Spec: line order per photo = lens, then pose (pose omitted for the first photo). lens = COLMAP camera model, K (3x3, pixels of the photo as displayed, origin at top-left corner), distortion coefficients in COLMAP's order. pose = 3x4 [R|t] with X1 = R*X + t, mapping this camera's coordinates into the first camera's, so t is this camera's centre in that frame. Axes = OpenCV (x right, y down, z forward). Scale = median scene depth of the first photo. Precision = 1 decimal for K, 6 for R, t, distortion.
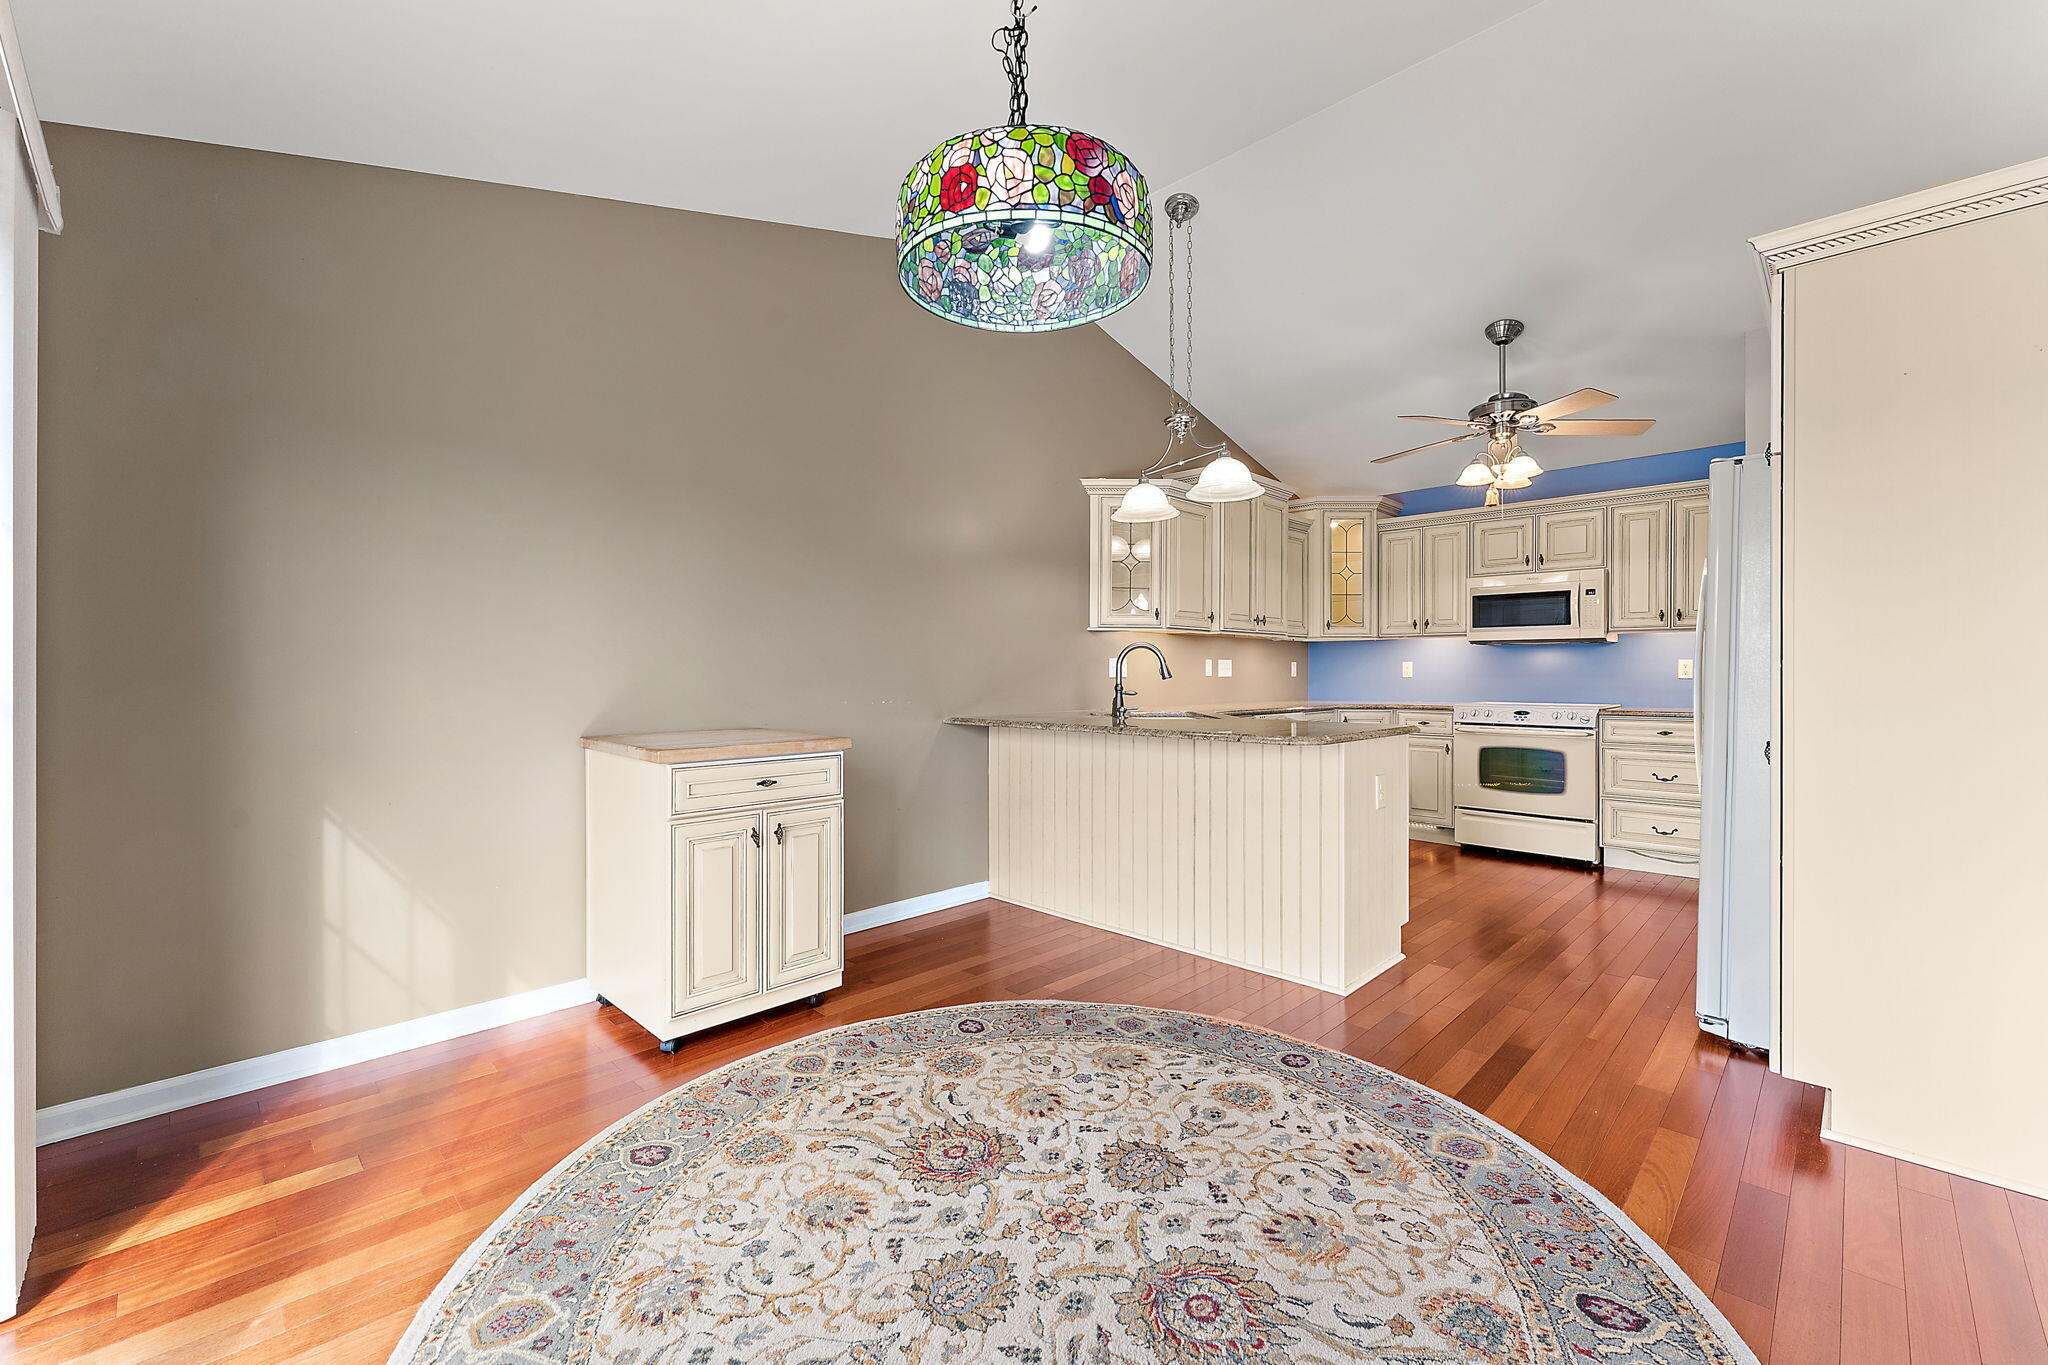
lens RADIAL K [[841.3, 0, 1016.5], [0, 841.3, 682.0], [0, 0, 1]] dist [0.002808, -0.001064]
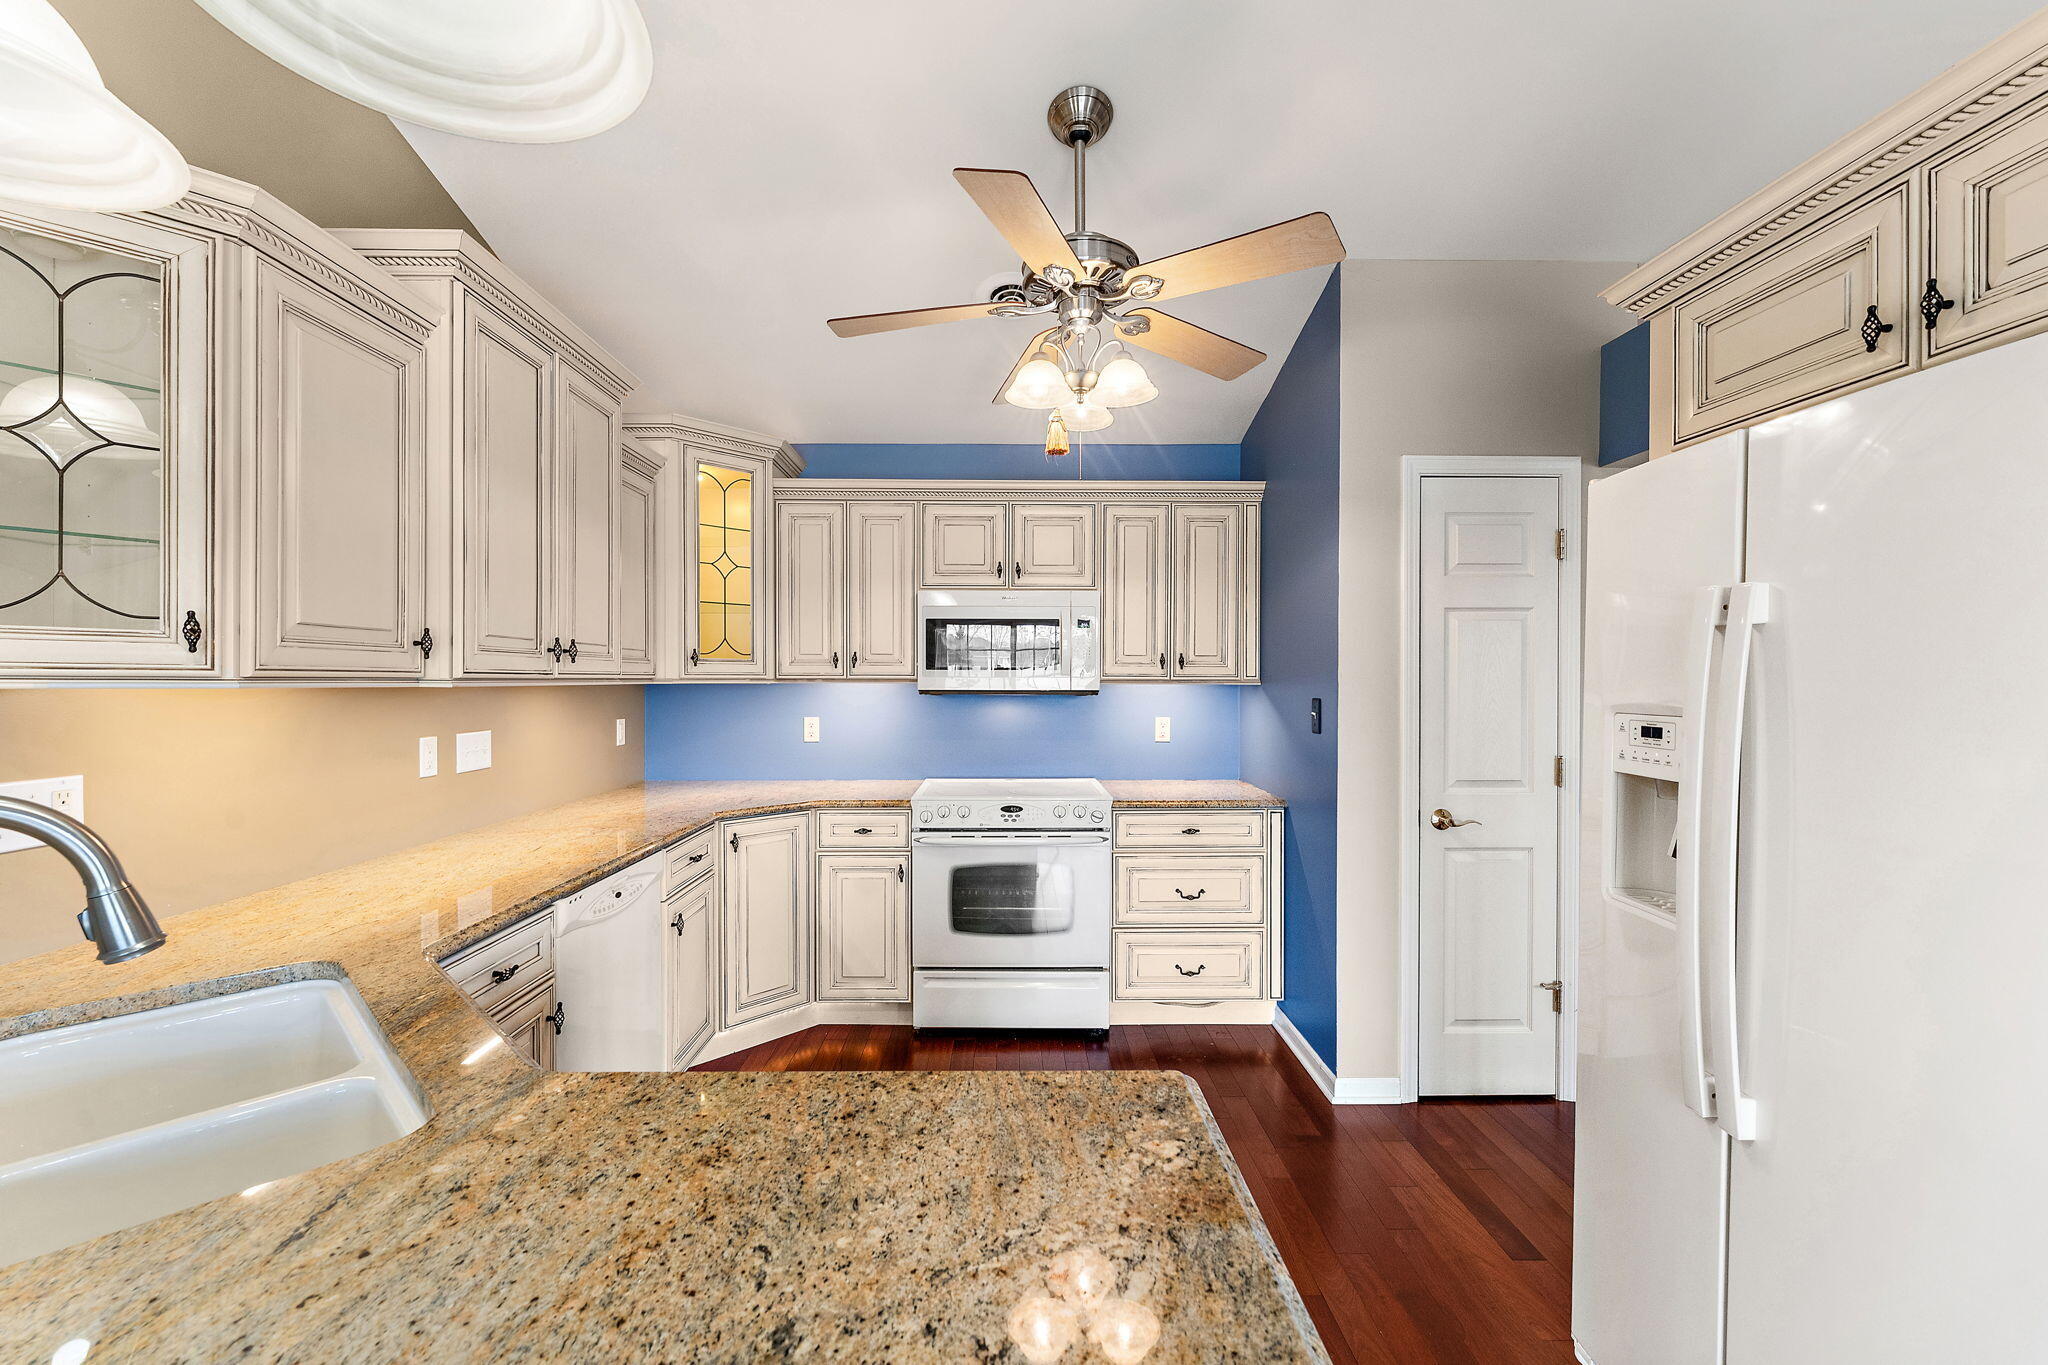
lens RADIAL K [[841.3, 0, 1008.3], [0, 841.3, 683.1], [0, 0, 1]] dist [0.002808, -0.001064]
pose [[0.701459, -0.002910, 0.712704, 0.147845], [0.007259, 0.999969, -0.003063, -0.056202], [-0.712673, 0.007322, 0.701458, 0.558141]]
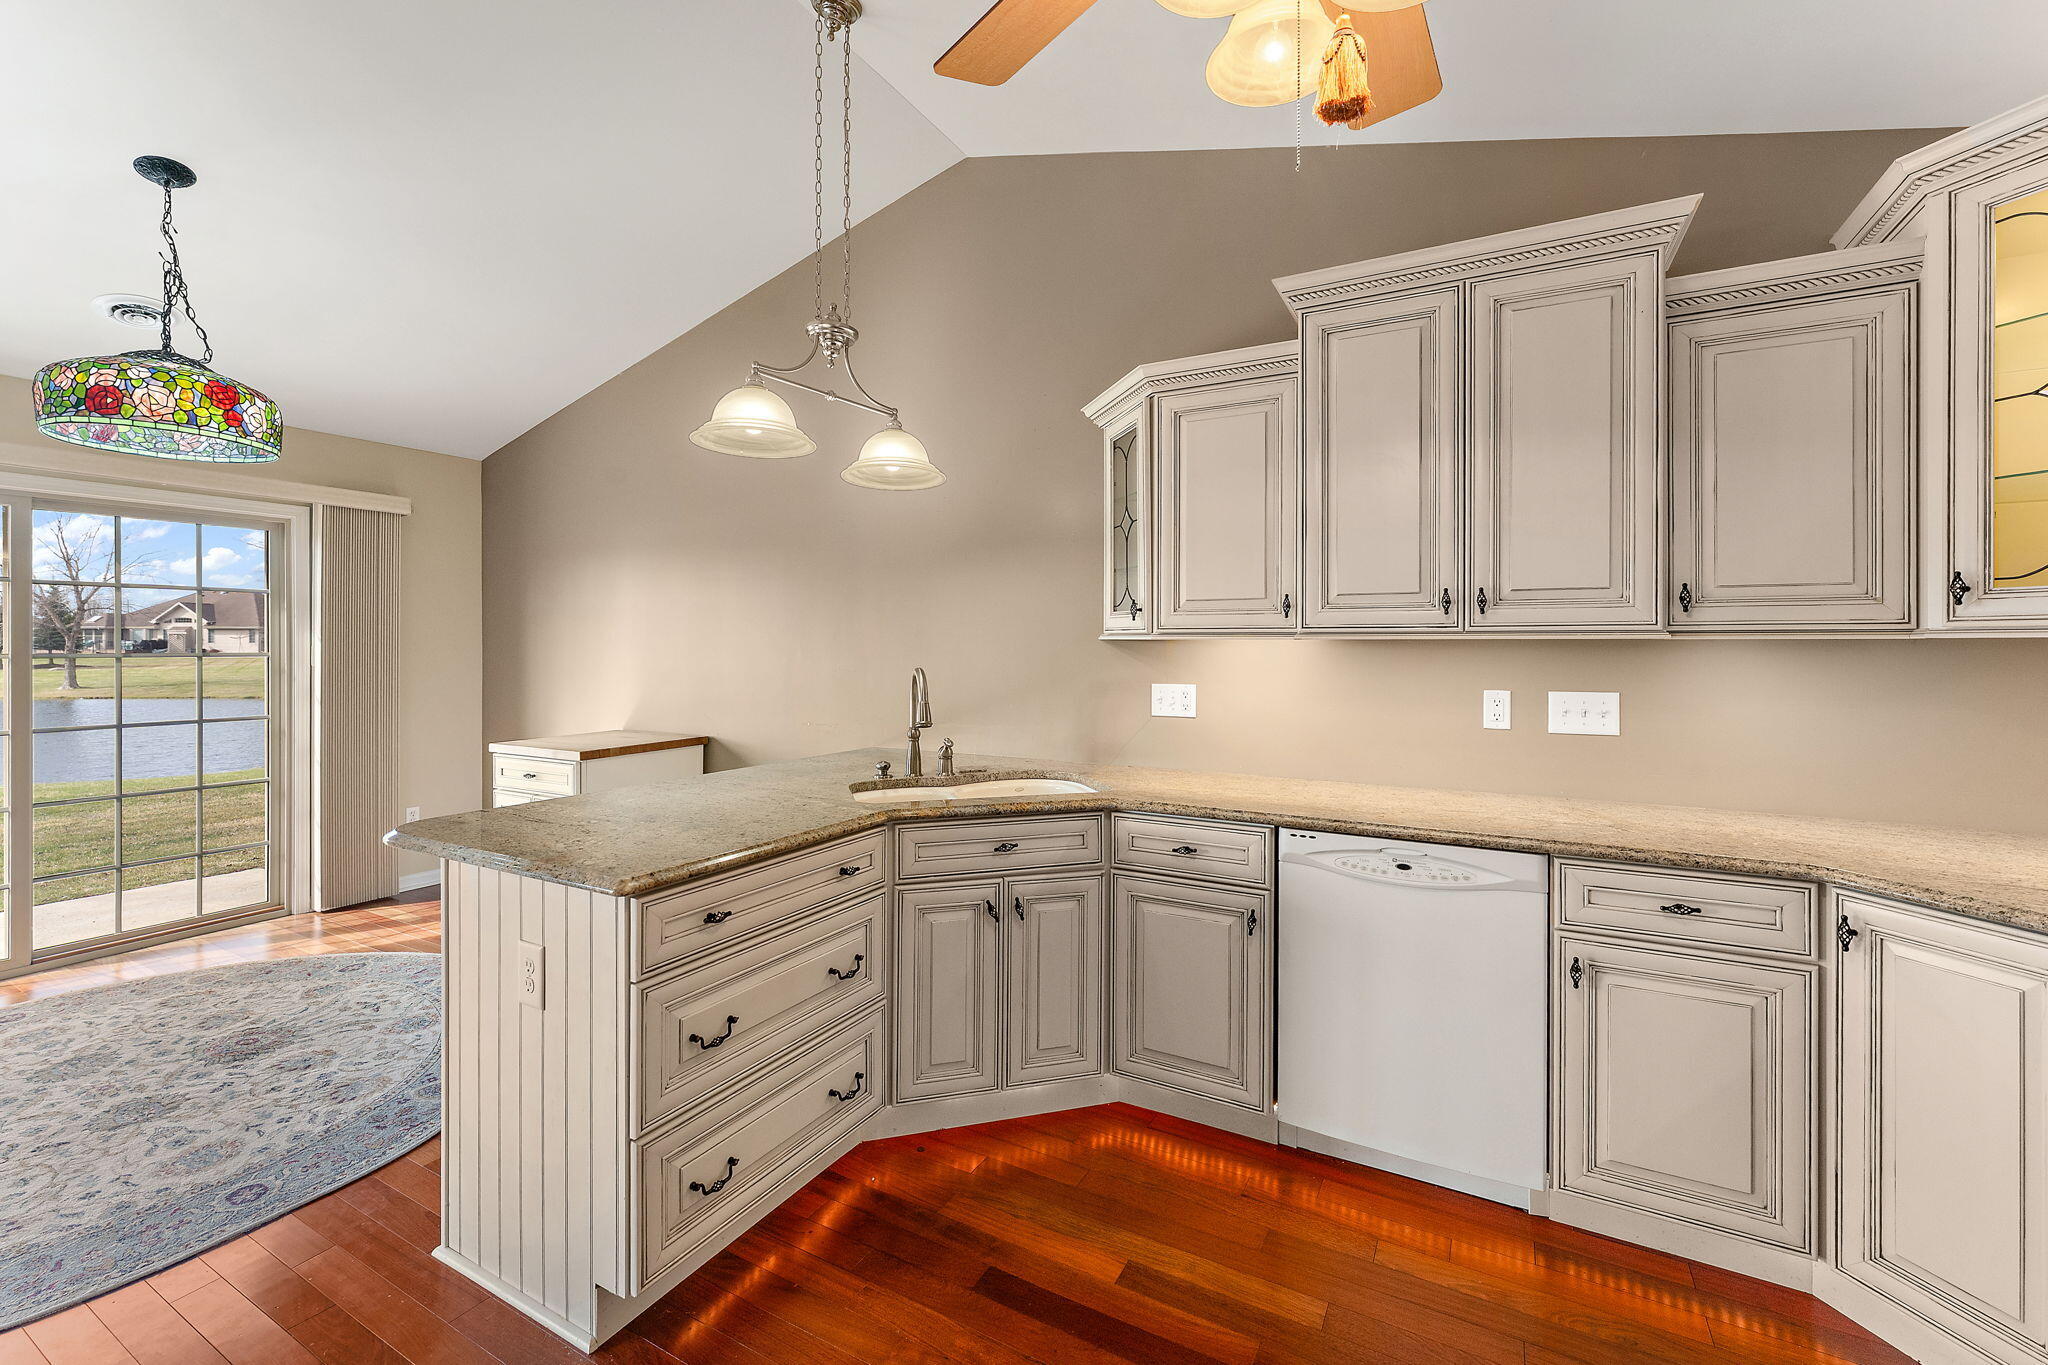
lens RADIAL K [[841.3, 0, 1034.9], [0, 841.3, 648.4], [0, 0, 1]] dist [0.002808, -0.001064]
pose [[0.277119, -0.001857, -0.960834, 0.650603], [-0.011220, 0.999924, -0.005168, -0.049078], [0.960770, 0.012213, 0.277077, 0.723909]]
